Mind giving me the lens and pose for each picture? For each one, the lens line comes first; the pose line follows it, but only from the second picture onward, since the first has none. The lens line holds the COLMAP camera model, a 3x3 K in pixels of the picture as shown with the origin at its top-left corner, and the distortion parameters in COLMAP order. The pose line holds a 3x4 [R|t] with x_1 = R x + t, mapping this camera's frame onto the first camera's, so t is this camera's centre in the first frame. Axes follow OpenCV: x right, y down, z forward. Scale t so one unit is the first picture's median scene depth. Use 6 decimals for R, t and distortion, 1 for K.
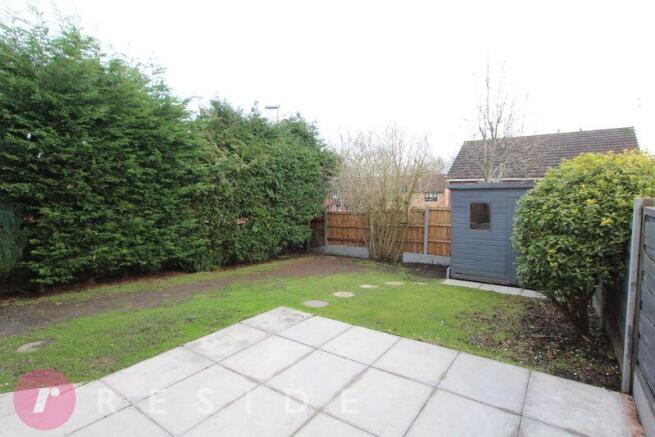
lens RADIAL K [[338.9, 0, 329.4], [0, 338.9, 218.4], [0, 0, 1]] dist [-0.002530, 0.000231]
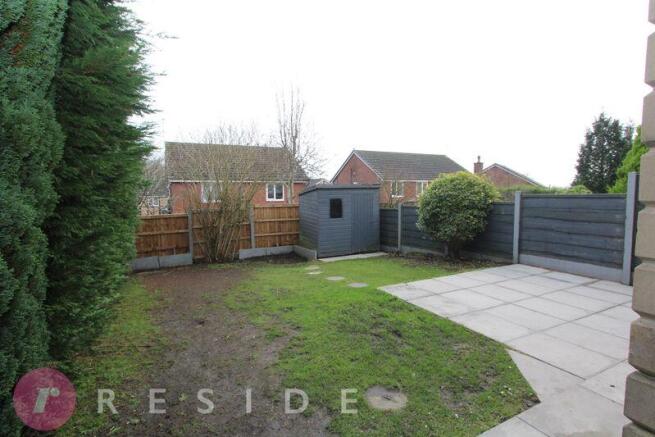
lens RADIAL K [[338.9, 0, 329.9], [0, 338.9, 215.6], [0, 0, 1]] dist [-0.002530, 0.000231]
pose [[0.441896, -0.057949, 0.895193, -0.606717], [0.073241, 0.996910, 0.028380, -0.013889], [-0.894072, 0.053024, 0.444775, 0.304777]]
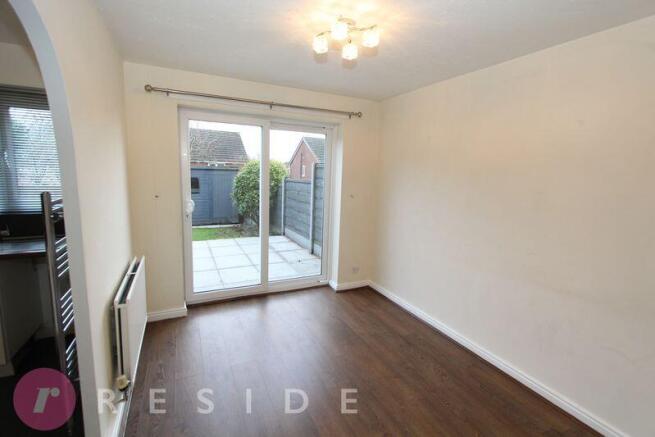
lens RADIAL K [[302.1, 0, 328.1], [0, 302.1, 218.1], [0, 0, 1]] dist [-0.001352, -0.000231]
pose [[0.474475, -0.106024, 0.873861, -0.415019], [0.035947, 0.994226, 0.101110, 0.018335], [-0.879535, -0.016562, 0.475547, -0.217760]]
